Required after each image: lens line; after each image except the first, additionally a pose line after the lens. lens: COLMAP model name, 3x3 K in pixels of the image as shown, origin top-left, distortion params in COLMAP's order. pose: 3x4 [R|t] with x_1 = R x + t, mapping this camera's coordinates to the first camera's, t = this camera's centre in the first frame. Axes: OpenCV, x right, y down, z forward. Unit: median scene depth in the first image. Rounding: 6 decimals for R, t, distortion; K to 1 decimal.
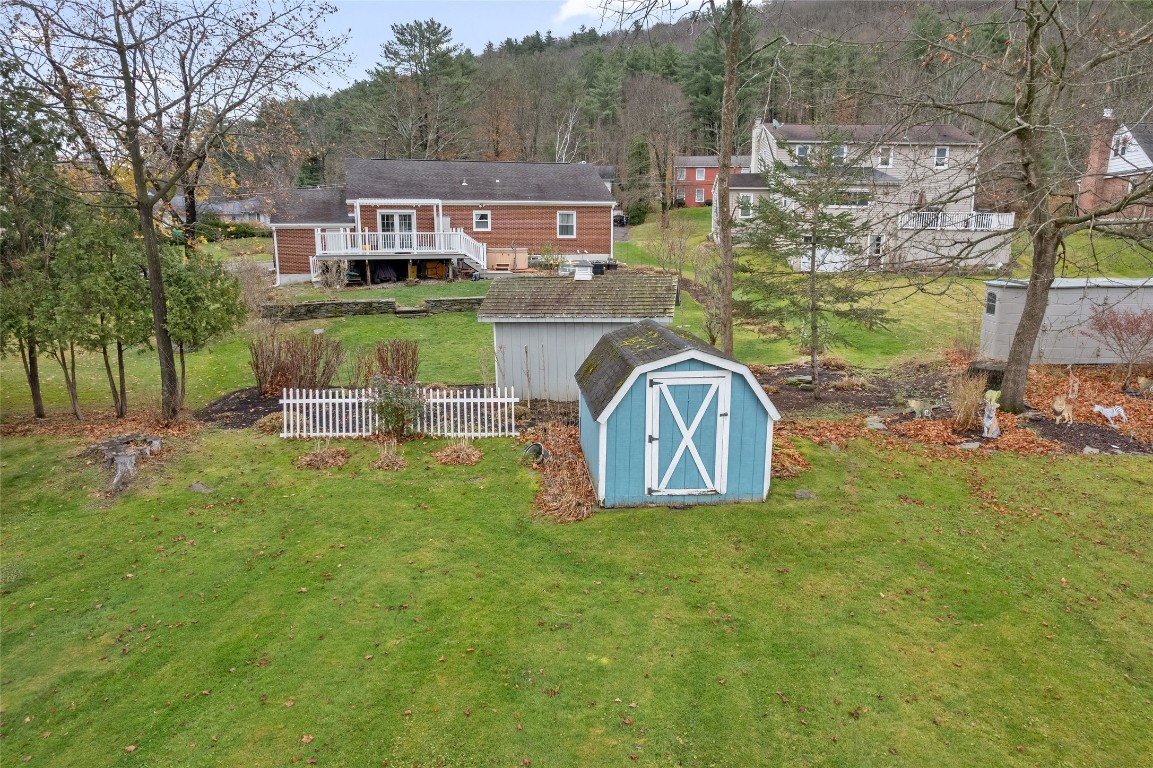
lens RADIAL K [[731.5, 0, 576.5], [0, 731.5, 384.0], [0, 0, 1]] dist [-0.073709, 0.059823]
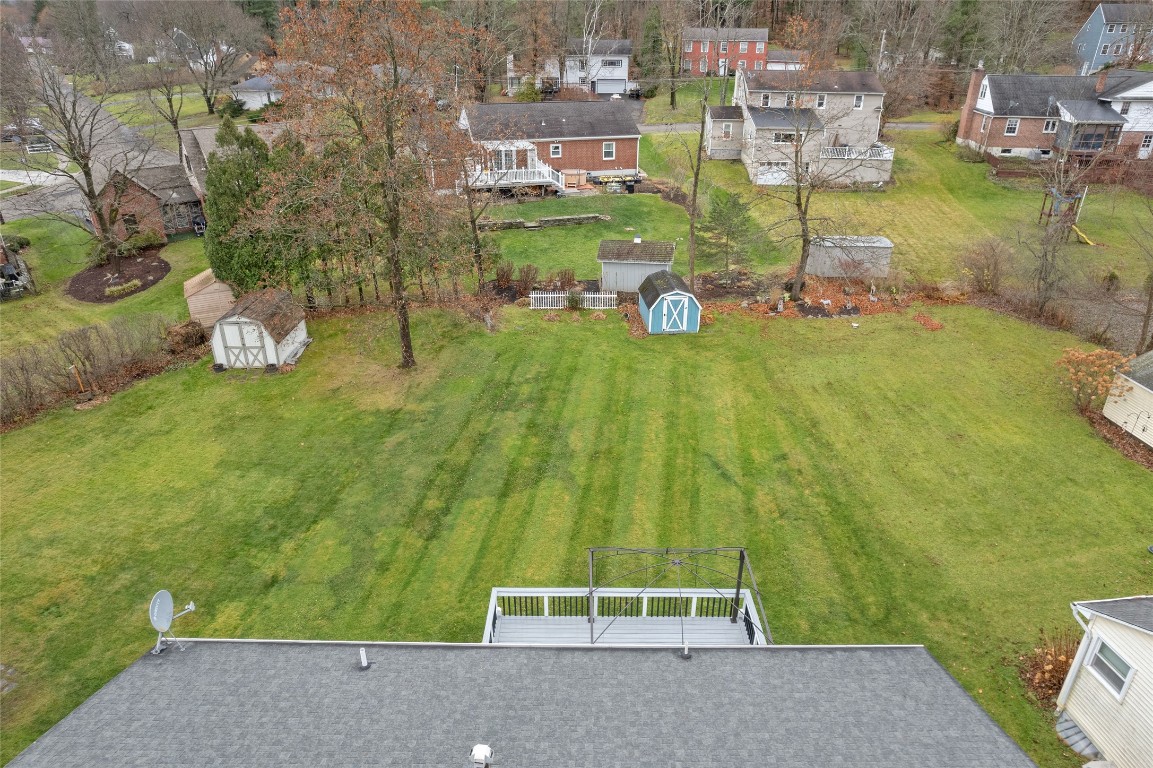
lens RADIAL K [[731.5, 0, 576.5], [0, 731.5, 384.0], [0, 0, 1]] dist [-0.073709, 0.059823]
pose [[0.999995, 0.000873, -0.003033, -0.289008], [-0.000107, 0.969760, 0.244061, -0.428655], [0.003154, -0.244059, 0.969755, -2.313598]]
